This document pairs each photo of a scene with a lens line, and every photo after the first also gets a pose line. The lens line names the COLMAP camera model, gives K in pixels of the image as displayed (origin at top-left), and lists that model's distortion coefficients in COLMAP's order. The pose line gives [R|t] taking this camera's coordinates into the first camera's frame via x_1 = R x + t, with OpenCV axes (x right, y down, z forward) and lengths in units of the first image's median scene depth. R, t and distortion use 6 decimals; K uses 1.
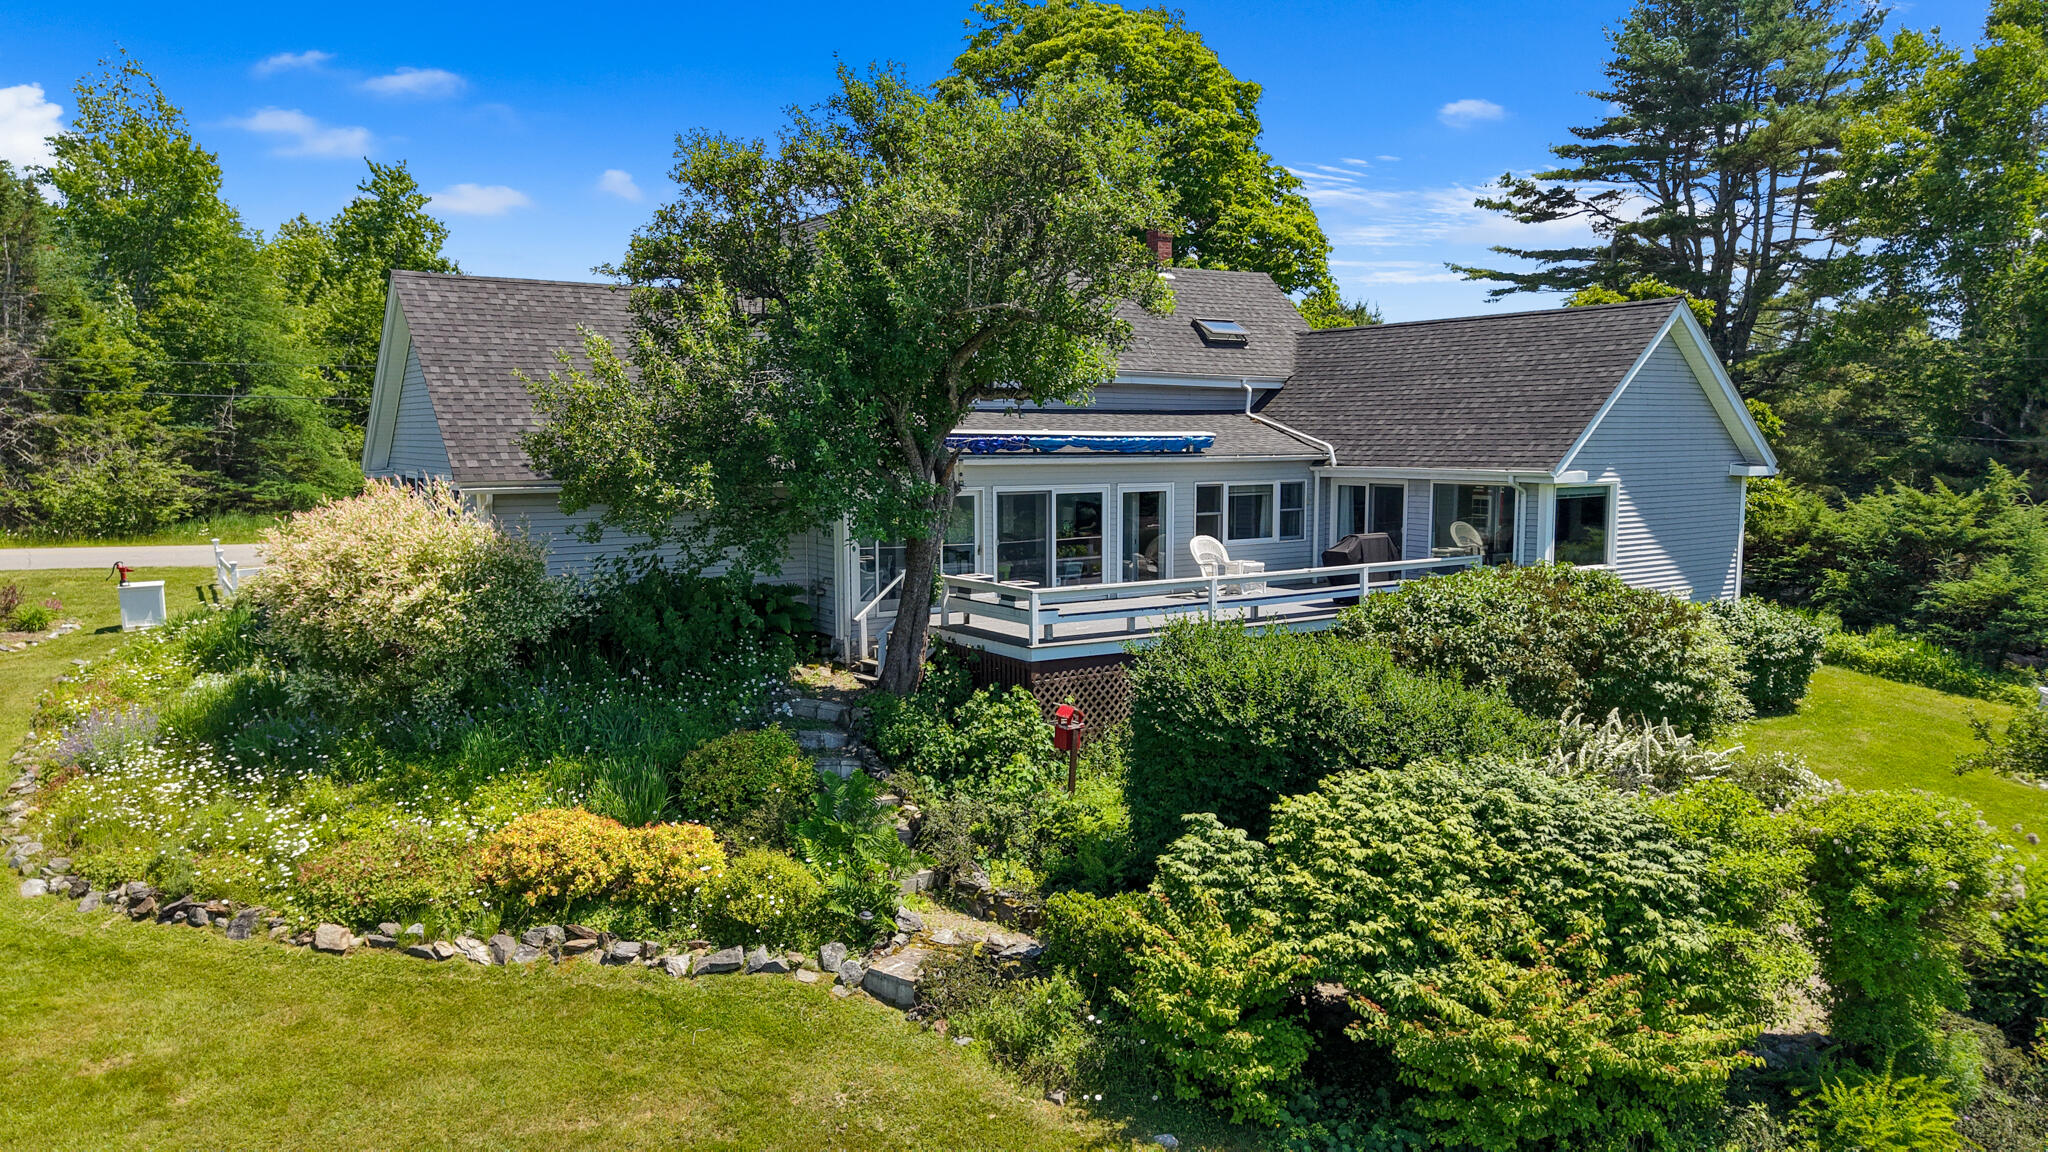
lens RADIAL K [[1357.6, 0, 1023.5], [0, 1357.6, 610.6], [0, 0, 1]] dist [0.008984, 0.000427]
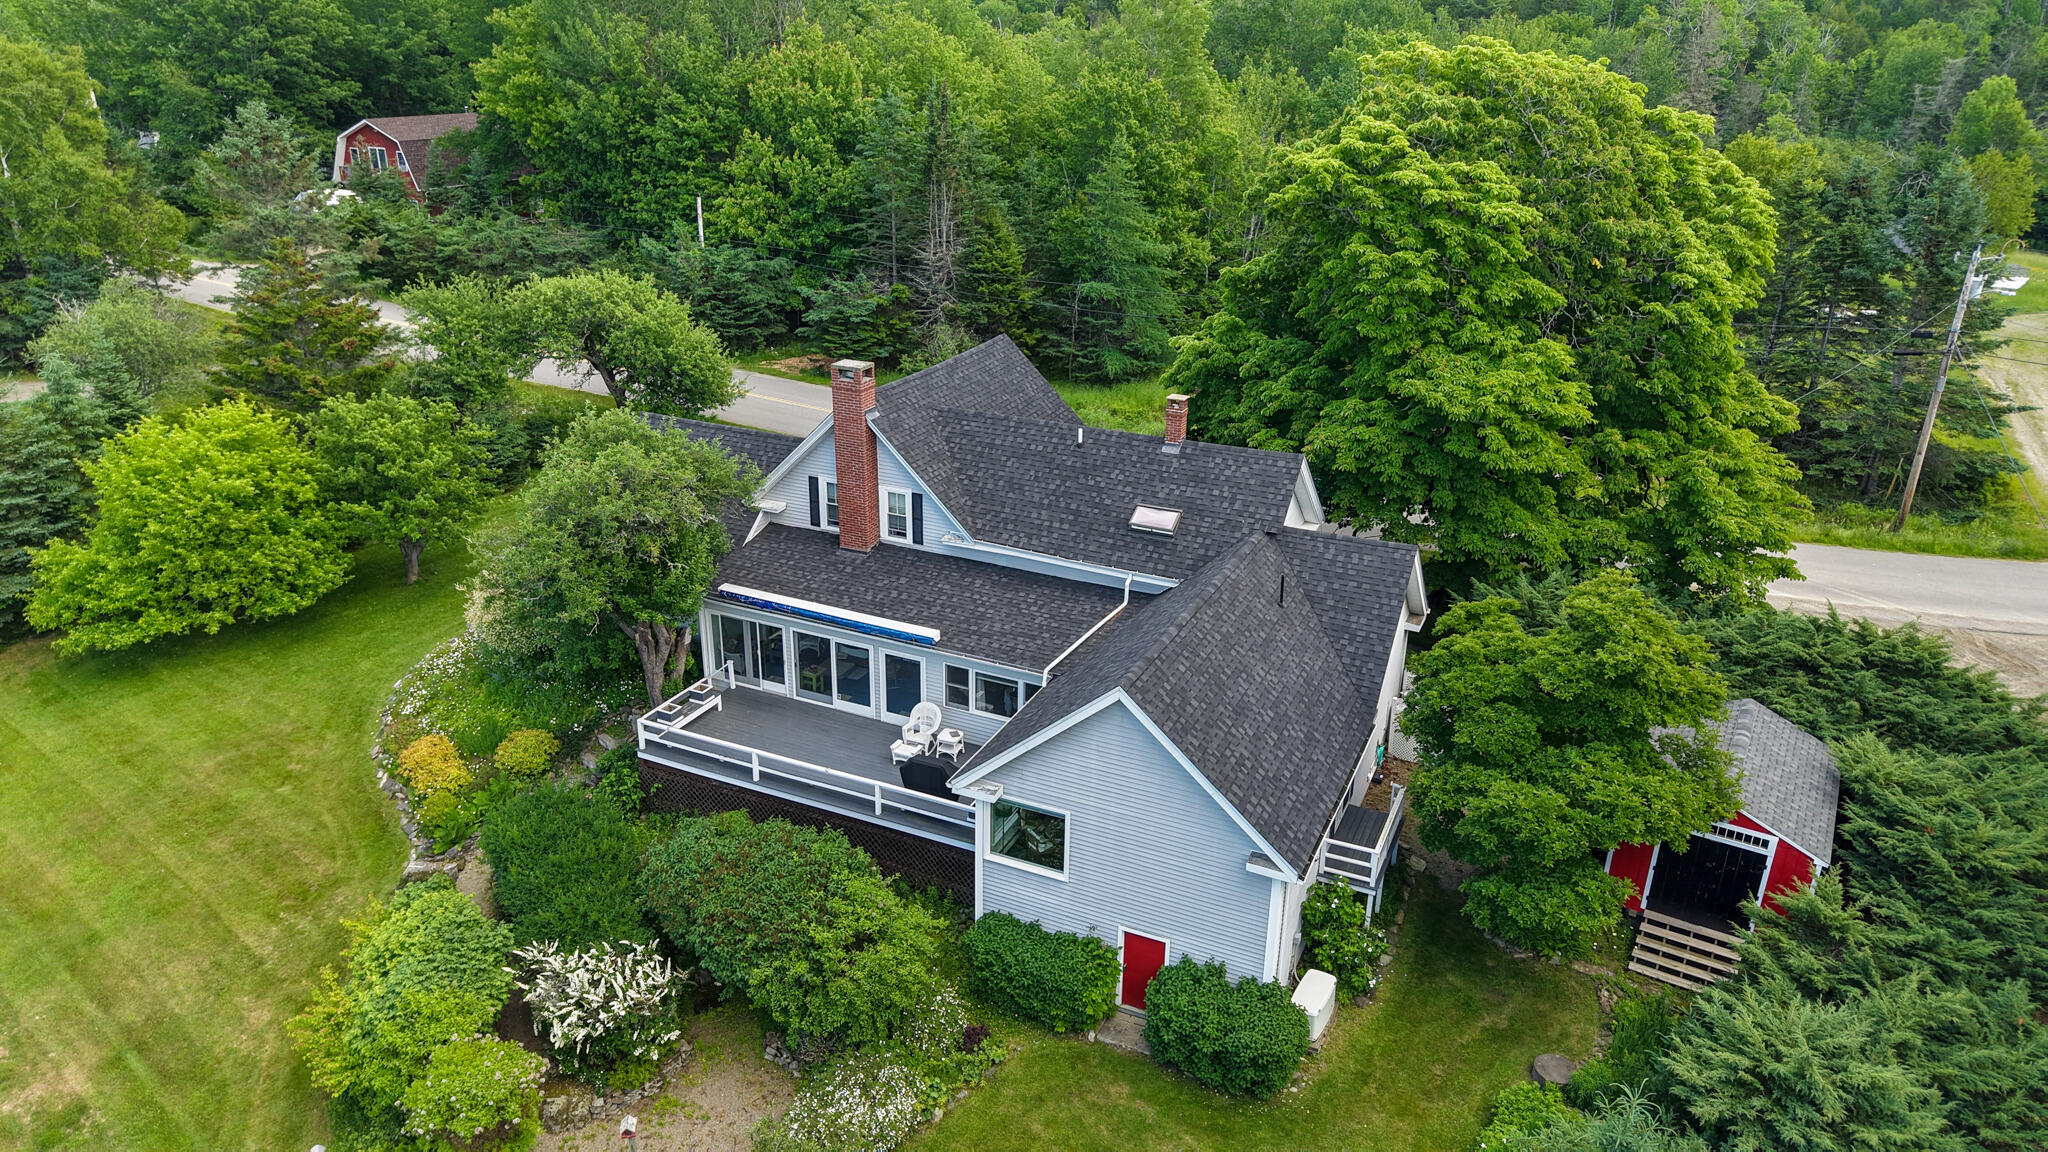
lens RADIAL K [[1372.3, 0, 1024.0], [0, 1372.3, 576.0], [0, 0, 1]] dist [0.009458, -0.000374]
pose [[0.508579, 0.332406, -0.794263, 1.576907], [-0.123676, 0.941109, 0.314671, -0.793838], [0.852087, -0.061804, 0.519739, 0.509971]]
